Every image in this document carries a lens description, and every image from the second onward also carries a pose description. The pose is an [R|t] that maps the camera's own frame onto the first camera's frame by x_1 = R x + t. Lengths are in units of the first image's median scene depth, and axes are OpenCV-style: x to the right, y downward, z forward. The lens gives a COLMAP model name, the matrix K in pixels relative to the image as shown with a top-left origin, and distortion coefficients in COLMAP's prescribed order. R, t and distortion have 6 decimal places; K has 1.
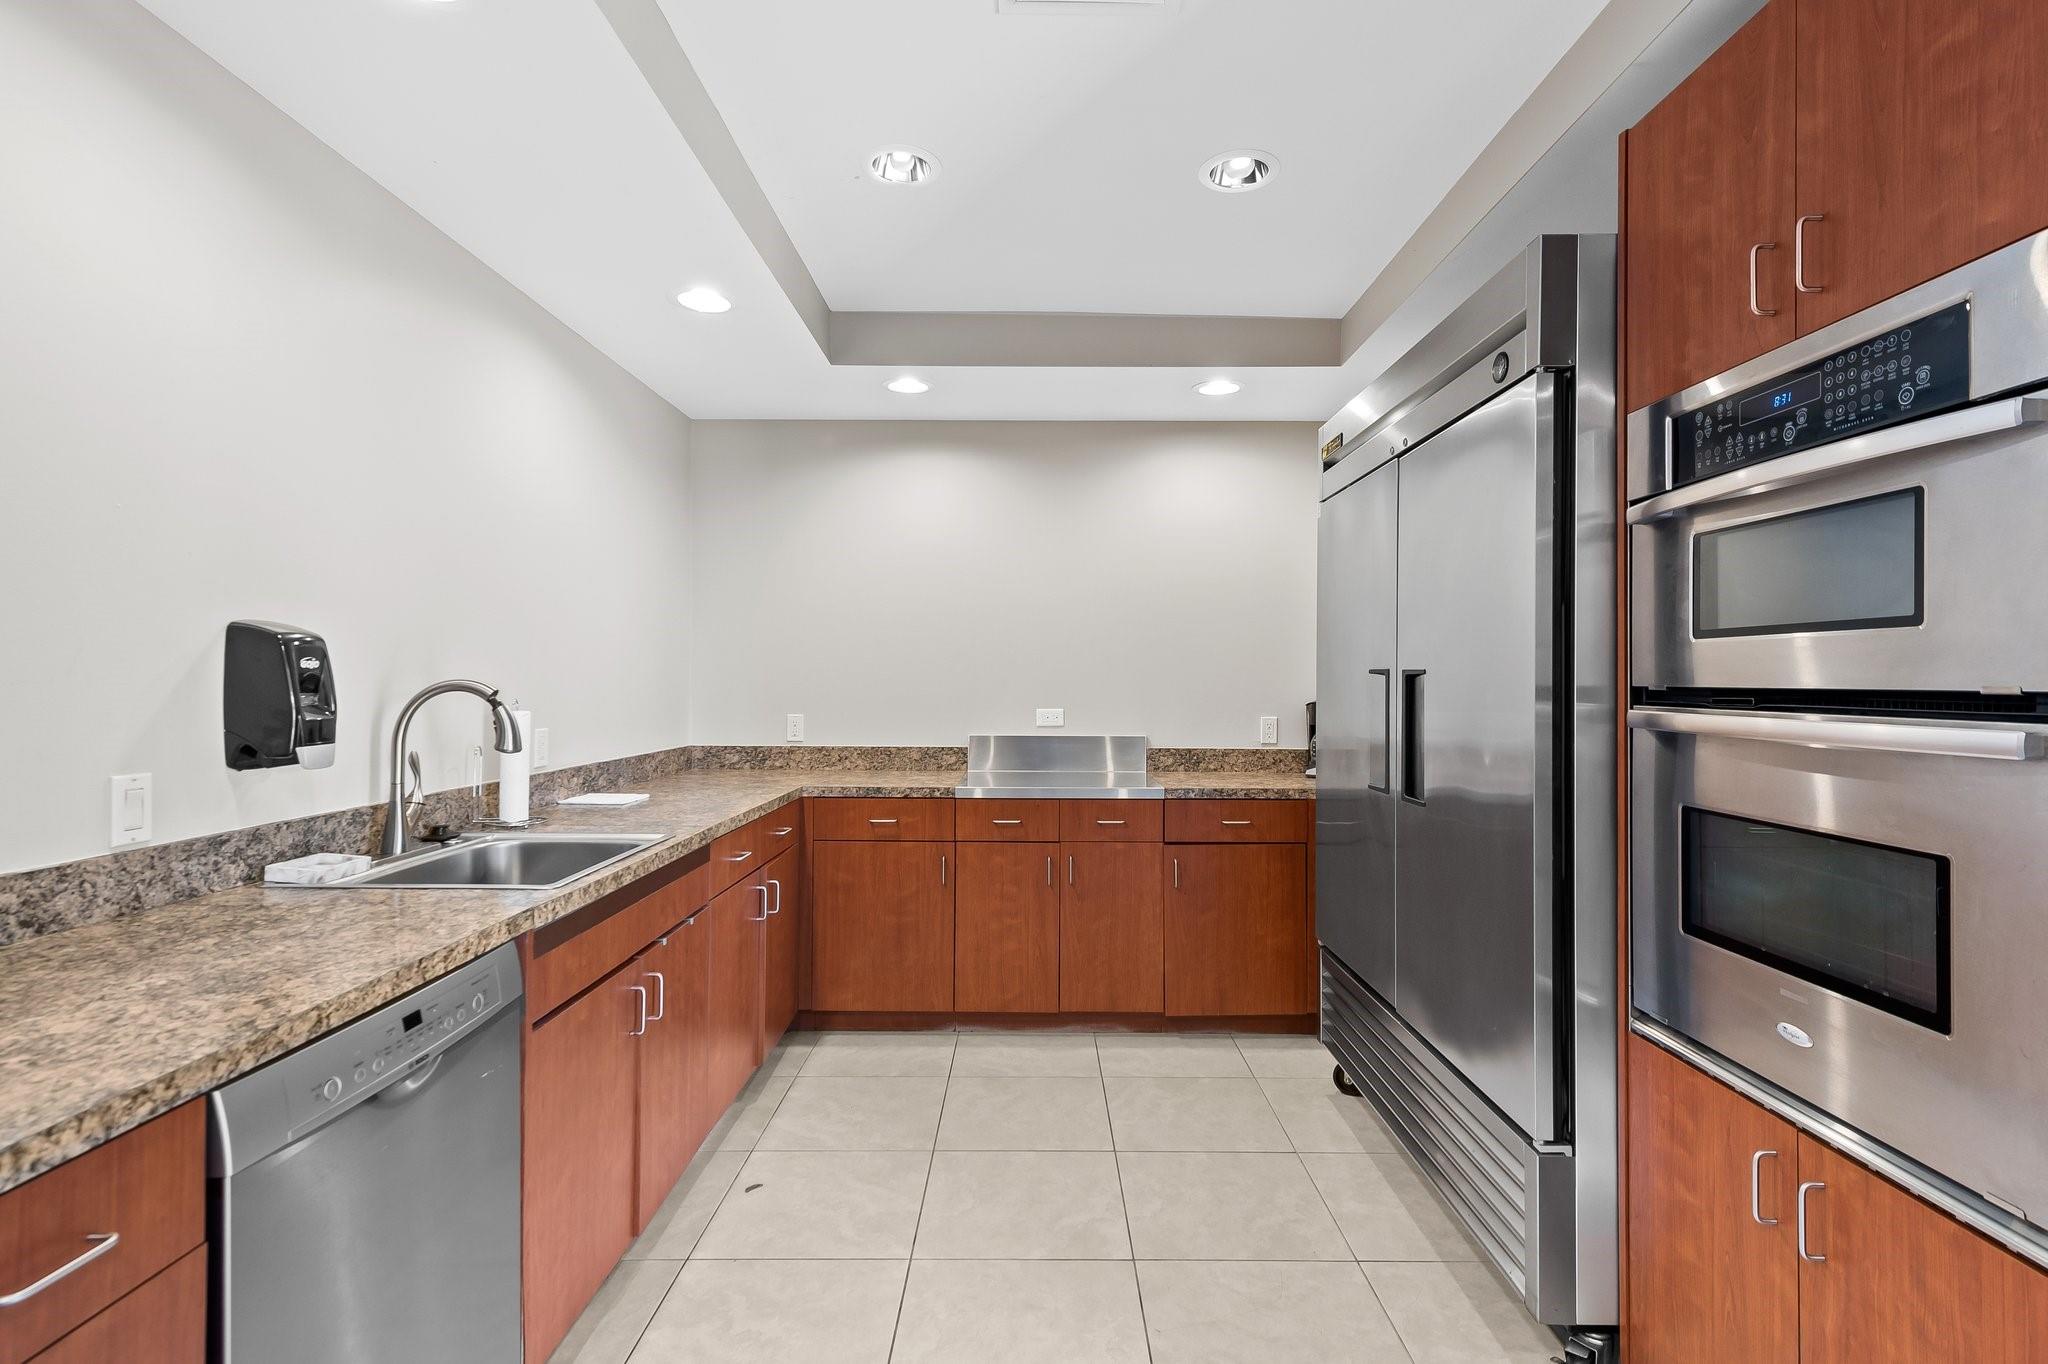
lens RADIAL K [[971.2, 0, 1024.0], [0, 971.2, 682.0], [0, 0, 1]] dist [0.036369, -0.016502]
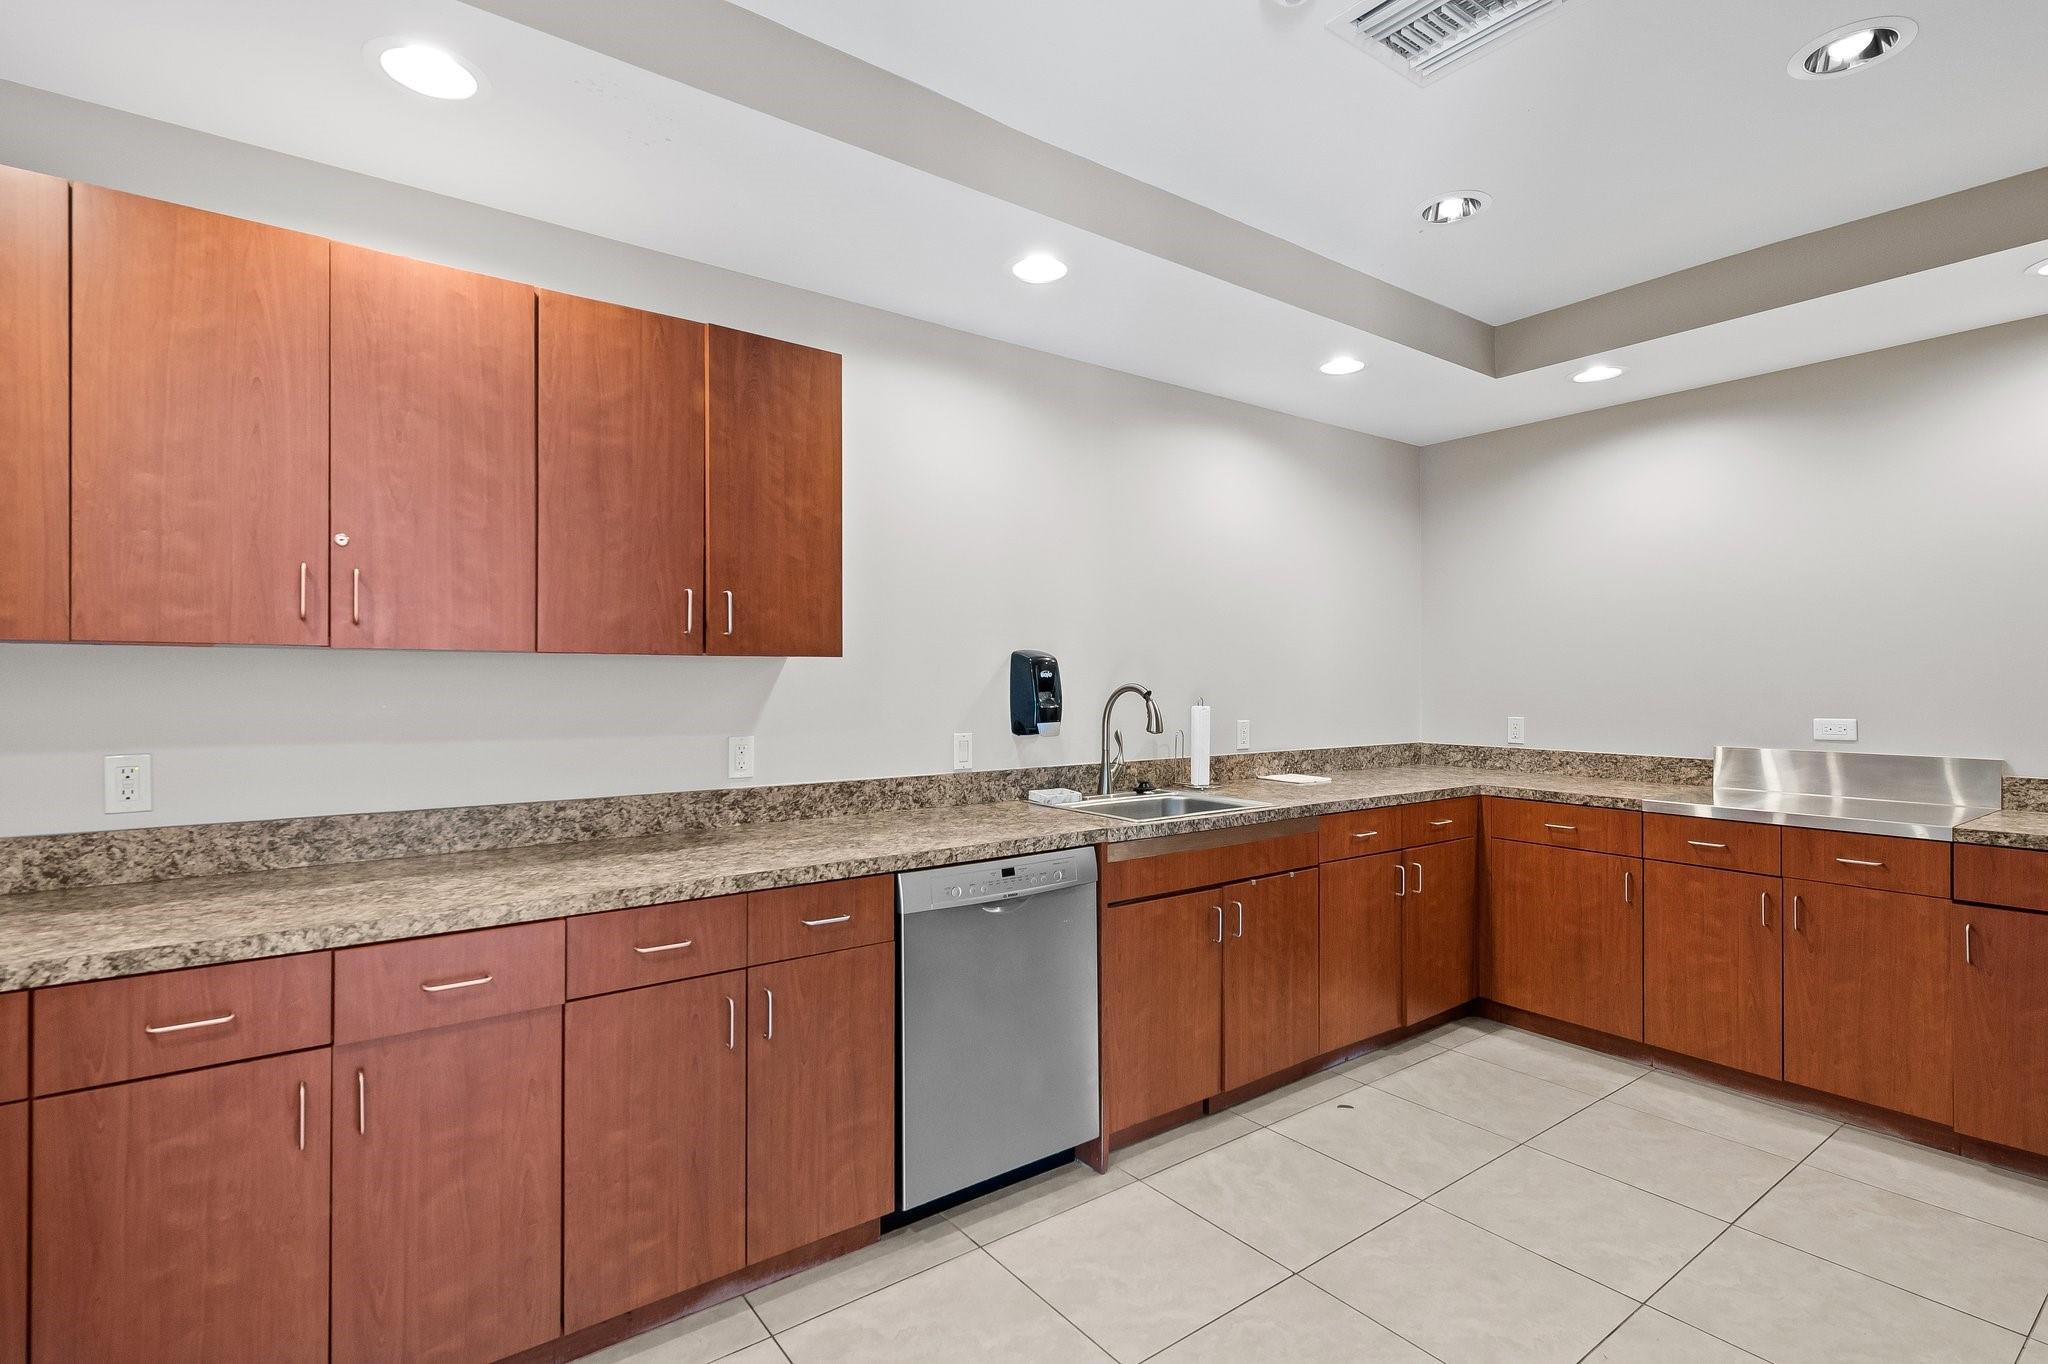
lens RADIAL K [[970.1, 0, 1031.1], [0, 970.1, 686.7], [0, 0, 1]] dist [0.005032, 0.000371]
pose [[0.600061, 0.000017, -0.799954, 0.350005], [0.000829, 0.999999, 0.000644, 0.000871], [0.799954, -0.001050, 0.600061, -0.014492]]
